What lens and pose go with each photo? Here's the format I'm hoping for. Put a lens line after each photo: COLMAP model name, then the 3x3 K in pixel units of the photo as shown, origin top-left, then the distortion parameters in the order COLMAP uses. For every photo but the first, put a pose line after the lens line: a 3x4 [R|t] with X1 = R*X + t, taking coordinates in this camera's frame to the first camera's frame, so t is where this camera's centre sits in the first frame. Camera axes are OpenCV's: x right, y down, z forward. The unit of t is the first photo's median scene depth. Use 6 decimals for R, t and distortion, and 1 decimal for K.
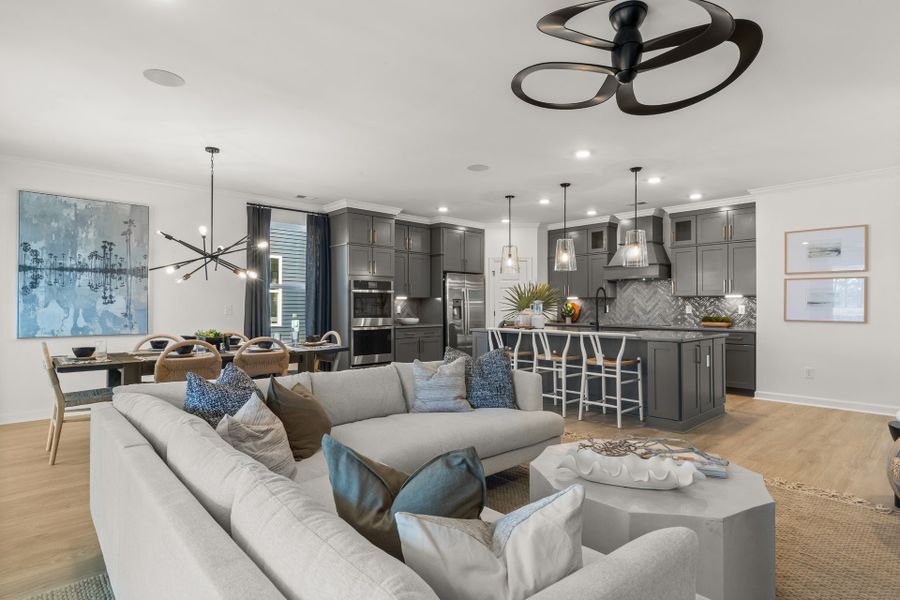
lens RADIAL K [[472.7, 0, 449.9], [0, 472.7, 302.1], [0, 0, 1]] dist [-0.000164, -0.000541]
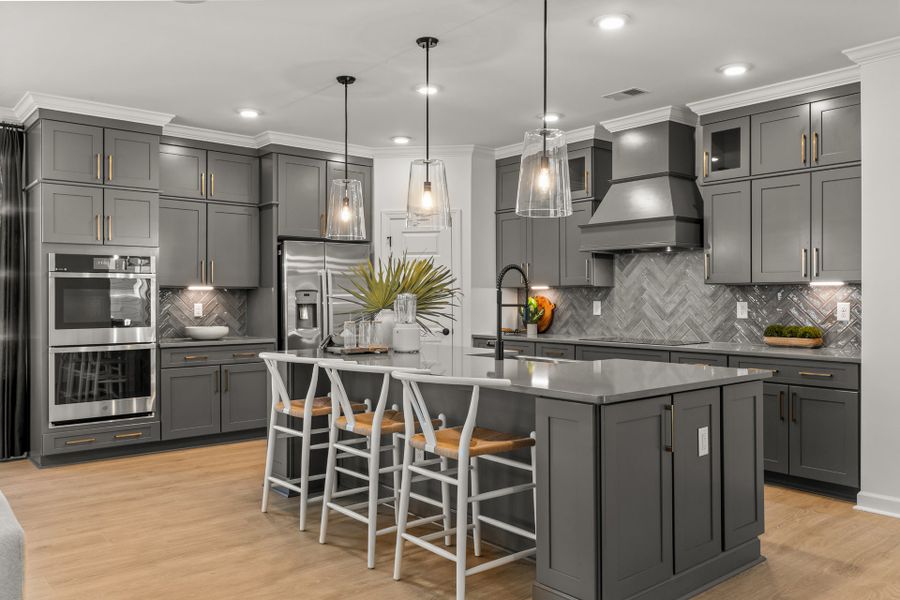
lens RADIAL K [[705.5, 0, 453.2], [0, 705.5, 296.1], [0, 0, 1]] dist [0.003265, -0.002564]
pose [[0.998936, -0.001543, -0.046102, 0.297890], [0.001813, 0.999981, 0.005818, -0.005601], [0.046092, -0.005895, 0.998920, 0.313272]]
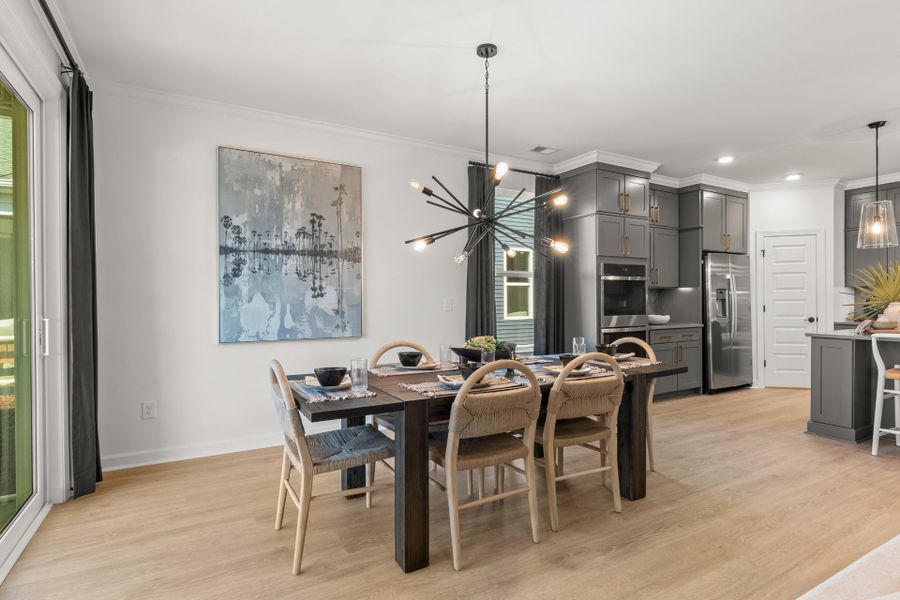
lens RADIAL K [[462.6, 0, 449.4], [0, 462.6, 303.1], [0, 0, 1]] dist [-0.004427, -0.001021]
pose [[0.974704, -0.001361, -0.223497, -0.324016], [0.005271, 0.999843, 0.016900, 0.001539], [0.223438, -0.017651, 0.974558, 0.300667]]
